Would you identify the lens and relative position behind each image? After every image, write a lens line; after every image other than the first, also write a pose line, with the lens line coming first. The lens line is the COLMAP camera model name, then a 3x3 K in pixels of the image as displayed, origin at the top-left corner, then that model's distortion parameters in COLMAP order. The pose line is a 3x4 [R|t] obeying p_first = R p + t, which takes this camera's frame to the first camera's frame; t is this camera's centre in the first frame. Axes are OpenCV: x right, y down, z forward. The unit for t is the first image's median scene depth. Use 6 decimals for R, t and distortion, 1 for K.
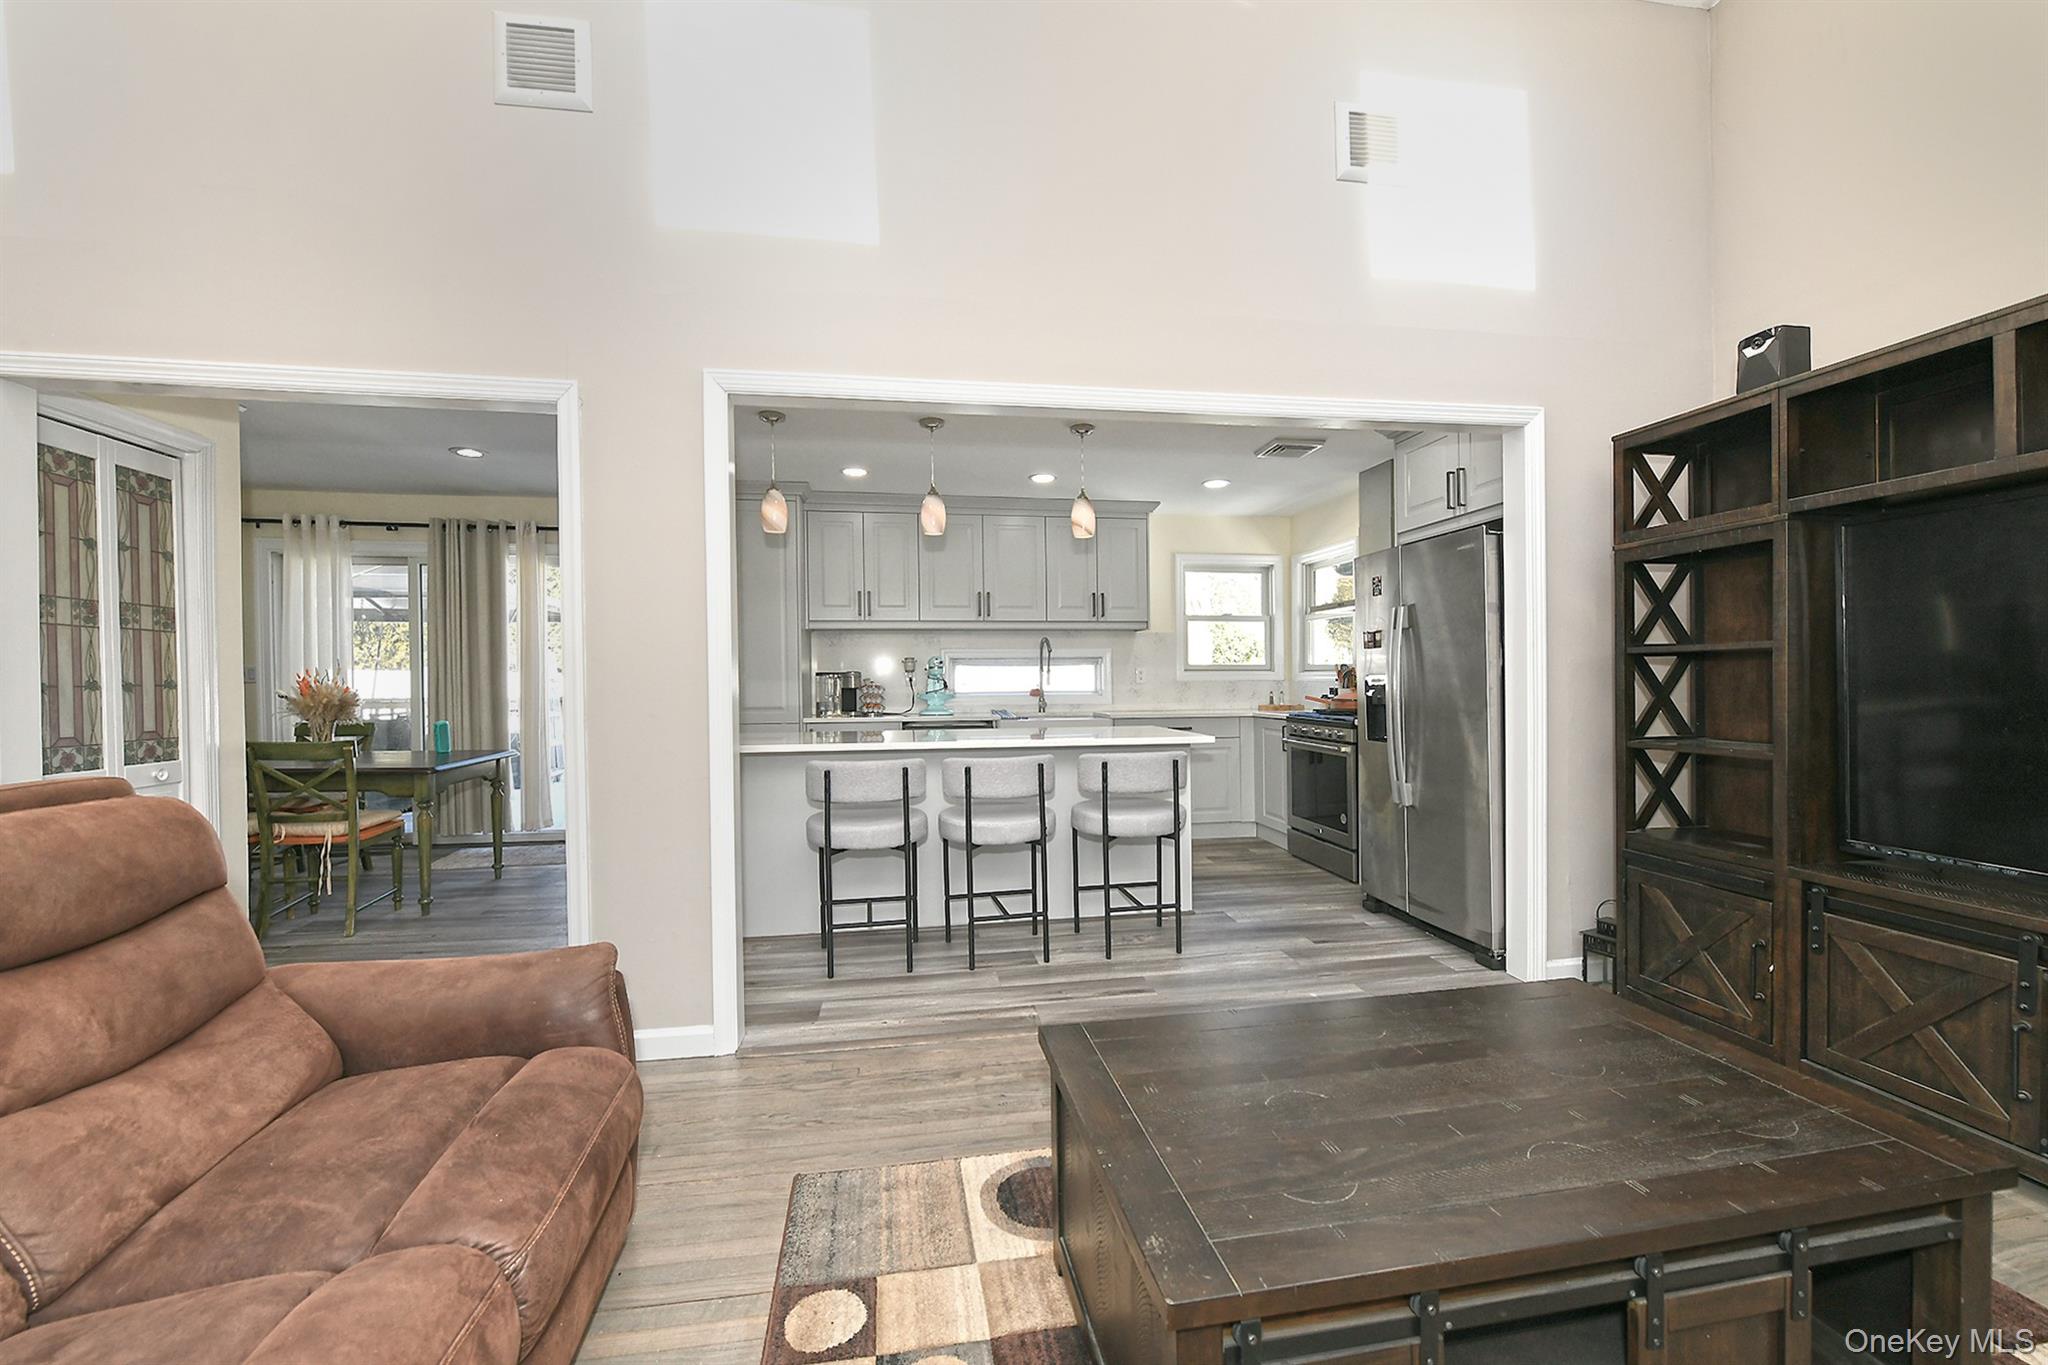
lens RADIAL K [[813.8, 0, 1022.1], [0, 813.8, 673.5], [0, 0, 1]] dist [-0.004403, -0.000145]
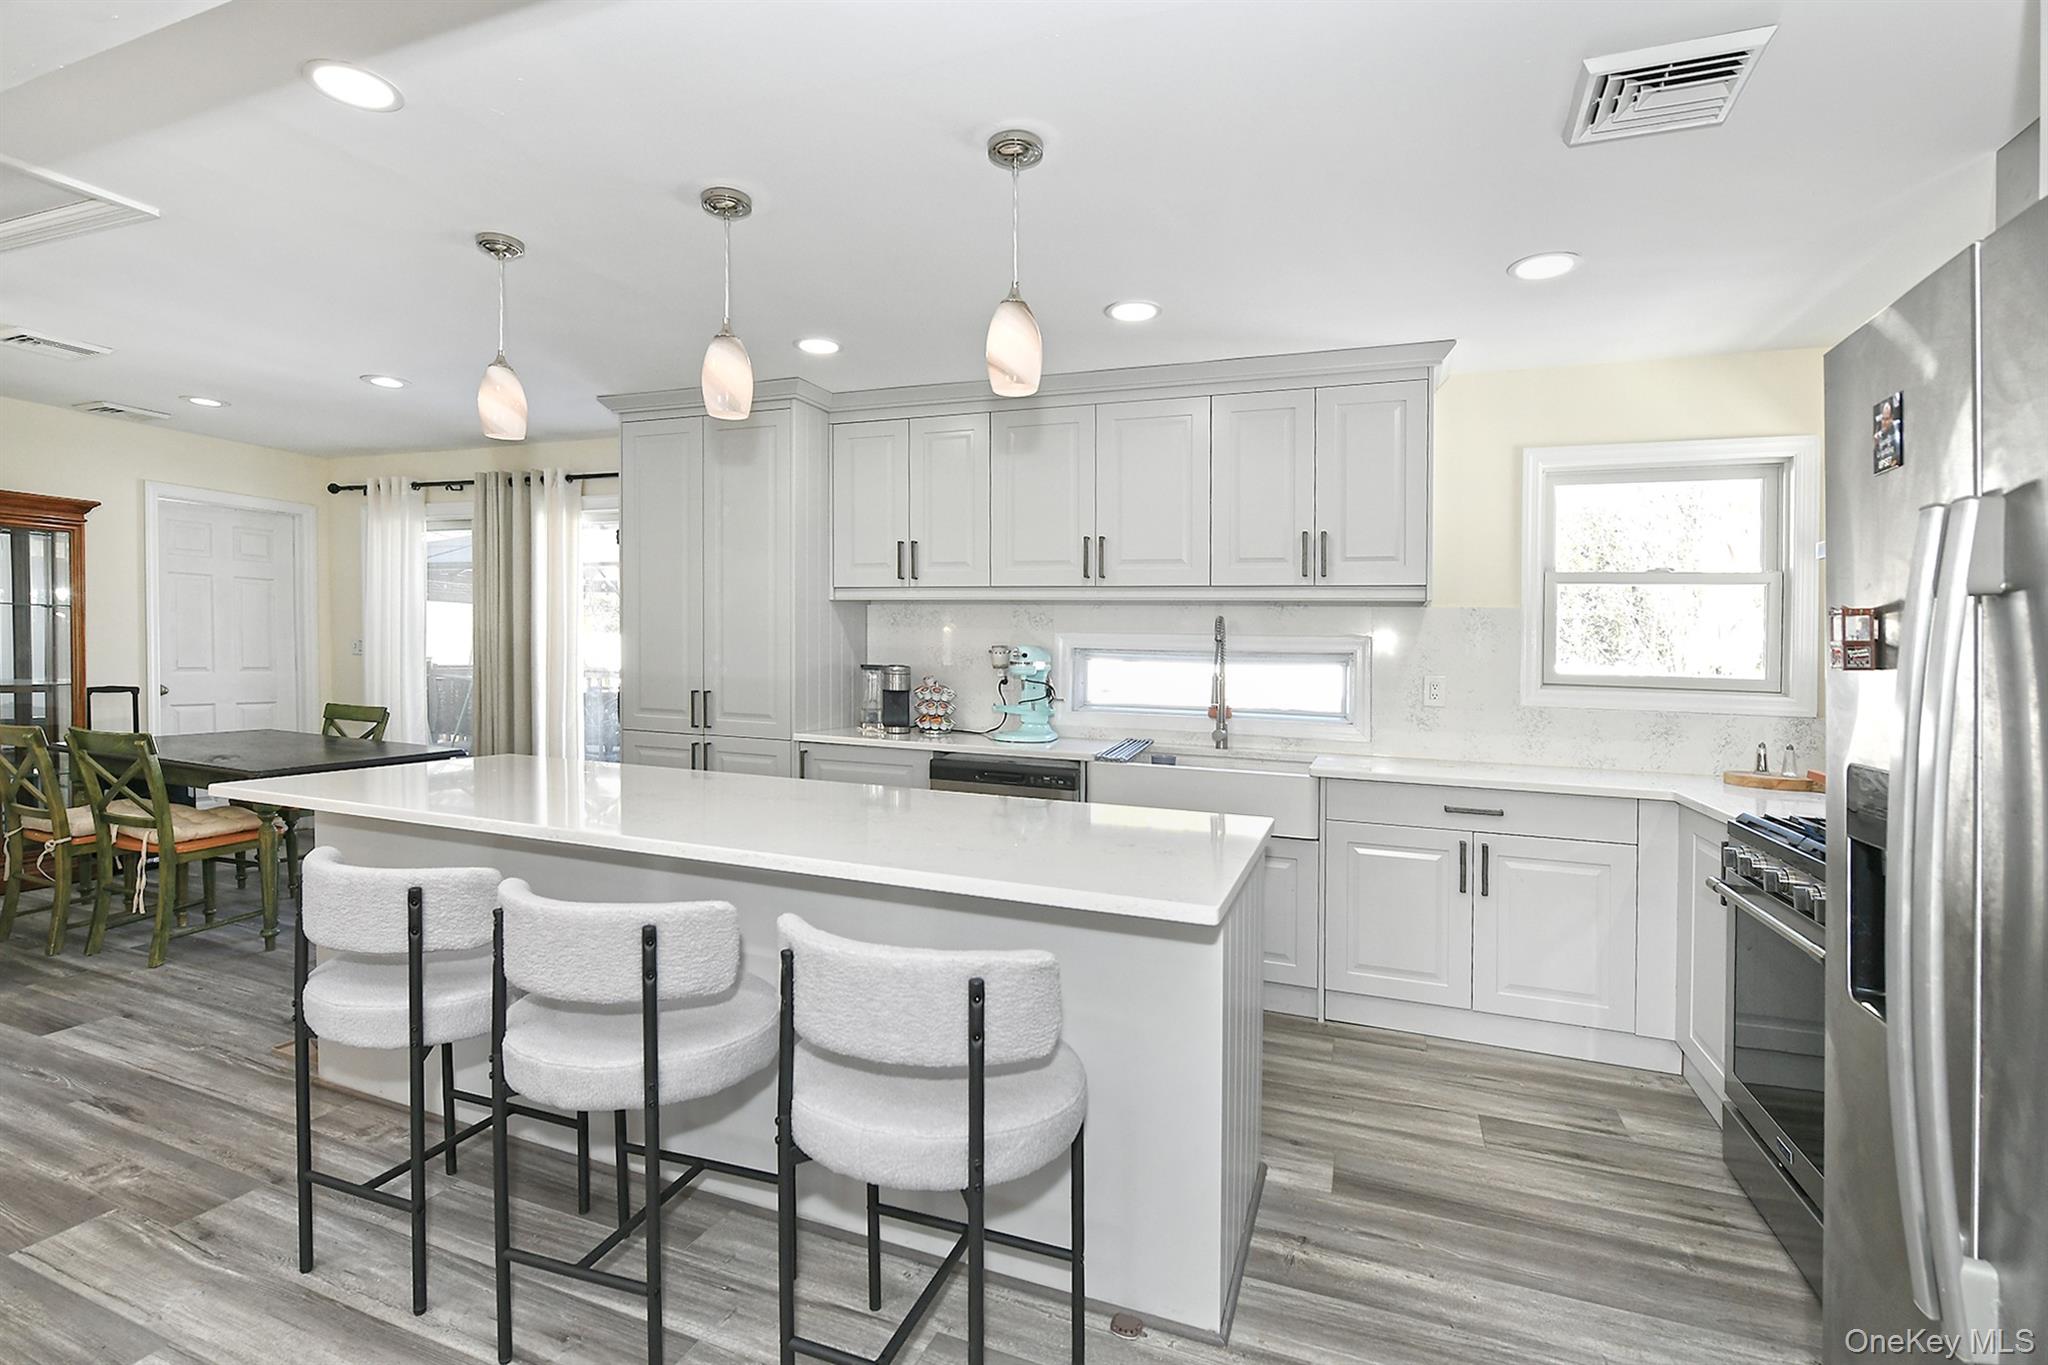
lens RADIAL K [[890.1, 0, 1028.7], [0, 890.1, 649.5], [0, 0, 1]] dist [-0.005938, -0.001826]
pose [[0.848195, 0.029232, -0.528878, 0.397510], [-0.030057, 0.999523, 0.007041, -0.035771], [0.528831, 0.009925, 0.848669, 0.689967]]
